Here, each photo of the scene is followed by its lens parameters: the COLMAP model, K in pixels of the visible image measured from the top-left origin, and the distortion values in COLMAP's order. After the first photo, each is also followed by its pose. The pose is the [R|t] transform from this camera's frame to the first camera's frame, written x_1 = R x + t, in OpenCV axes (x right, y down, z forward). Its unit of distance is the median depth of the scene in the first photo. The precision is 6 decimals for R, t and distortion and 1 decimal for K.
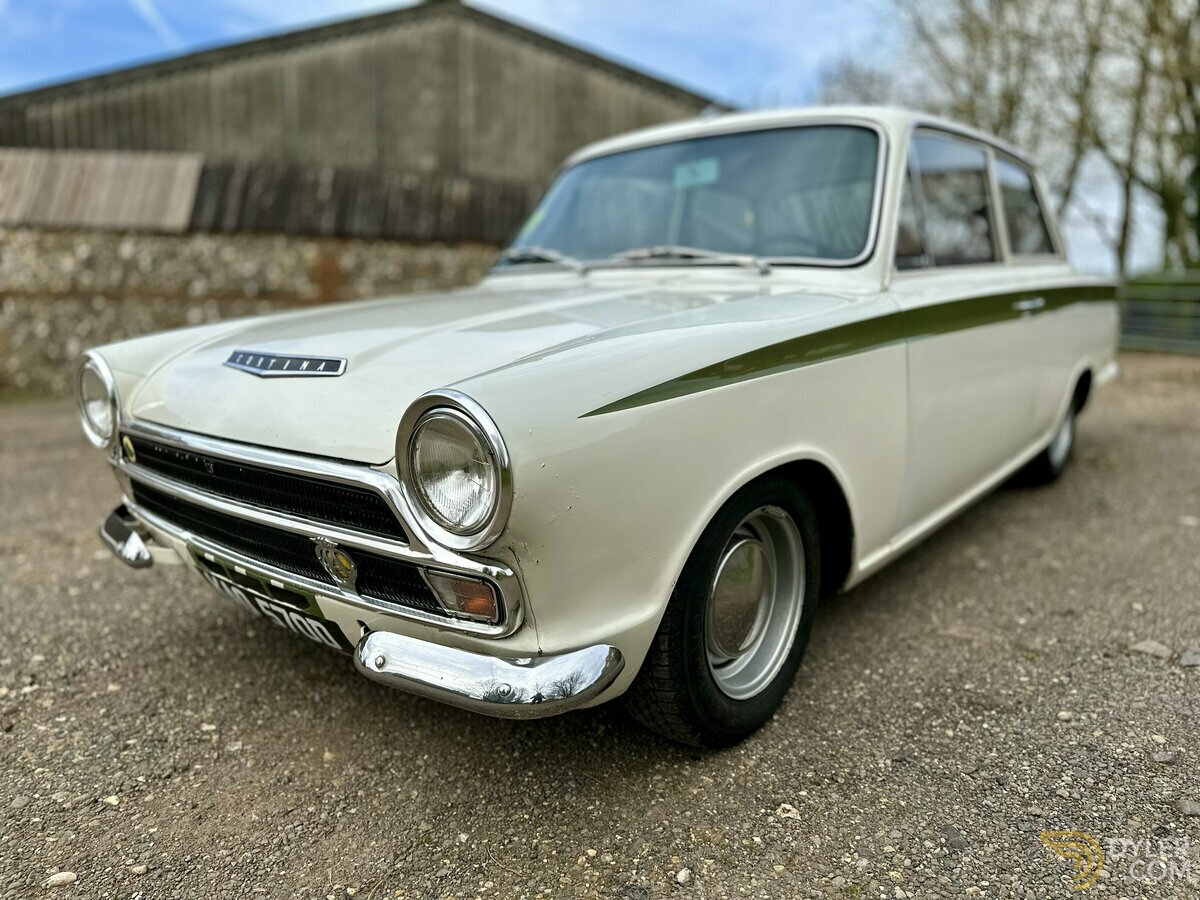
lens RADIAL K [[853.4, 0, 600.0], [0, 853.4, 452.8], [0, 0, 1]] dist [0.020740, -0.028901]
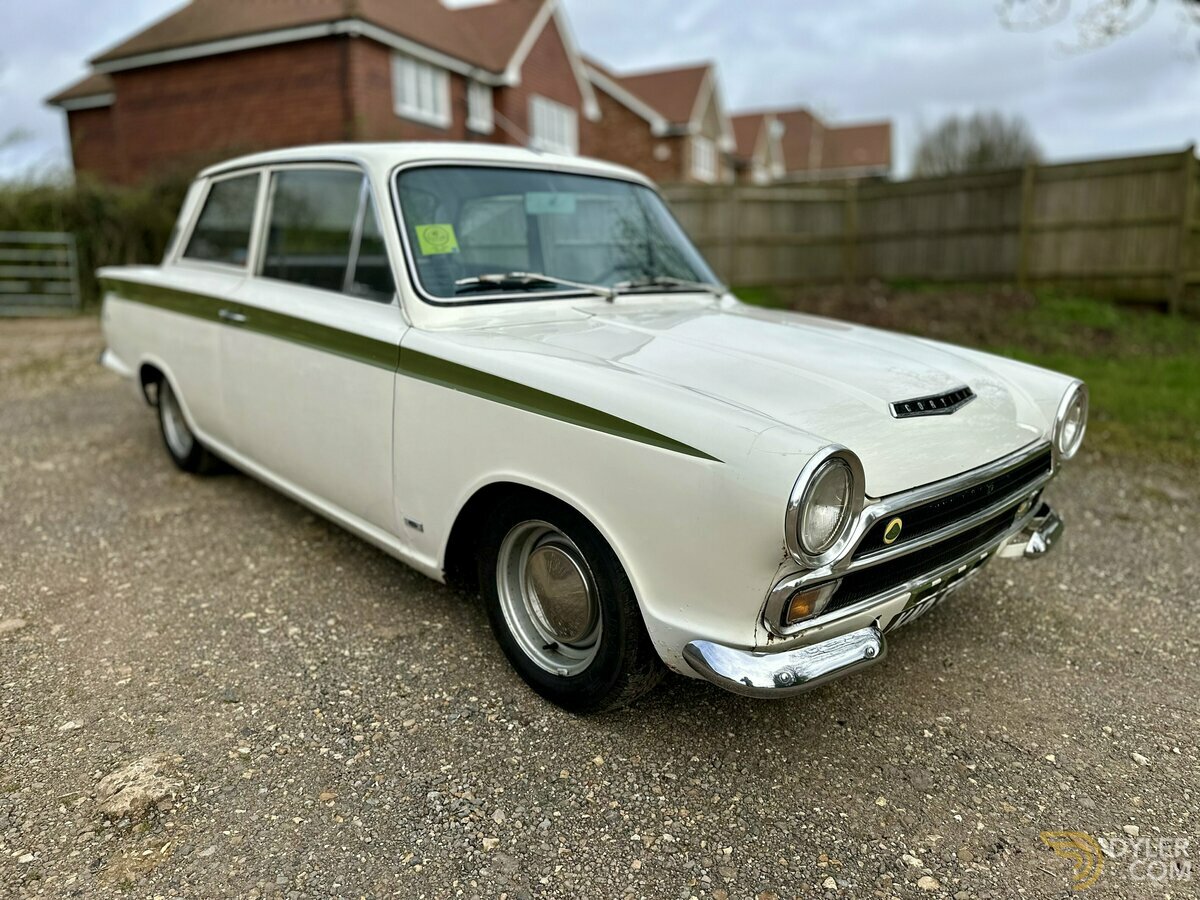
lens RADIAL K [[853.4, 0, 598.6], [0, 853.4, 440.9], [0, 0, 1]] dist [0.020740, -0.028901]
pose [[0.112323, -0.219326, 0.969164, -1.712412], [0.168319, 0.965441, 0.198976, -0.394550], [-0.979312, 0.140779, 0.145358, 1.363232]]
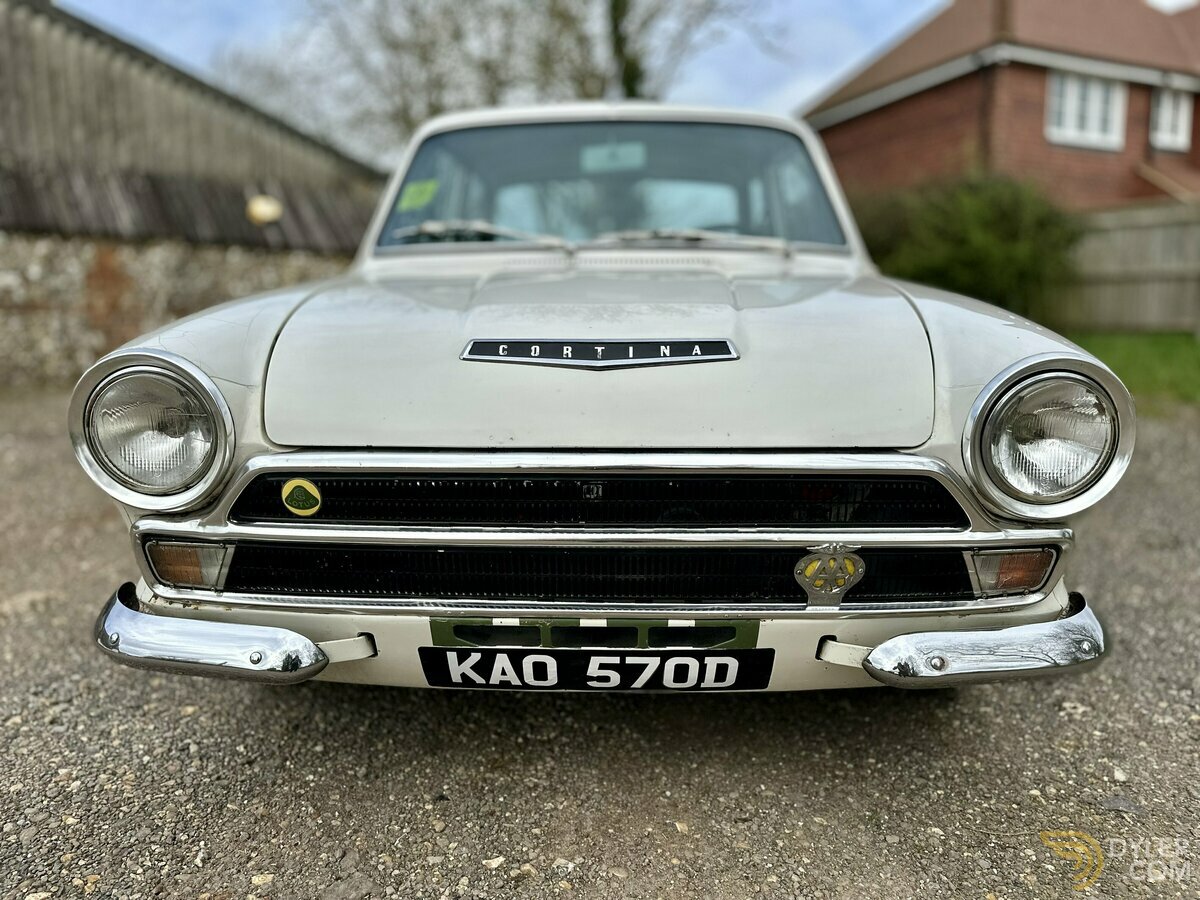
lens RADIAL K [[853.4, 0, 596.4], [0, 853.4, 461.6], [0, 0, 1]] dist [0.020740, -0.028901]
pose [[0.783387, -0.114266, 0.610941, -0.895671], [0.110749, 0.992887, 0.043694, -0.041116], [-0.611588, 0.033432, 0.790470, 0.413613]]
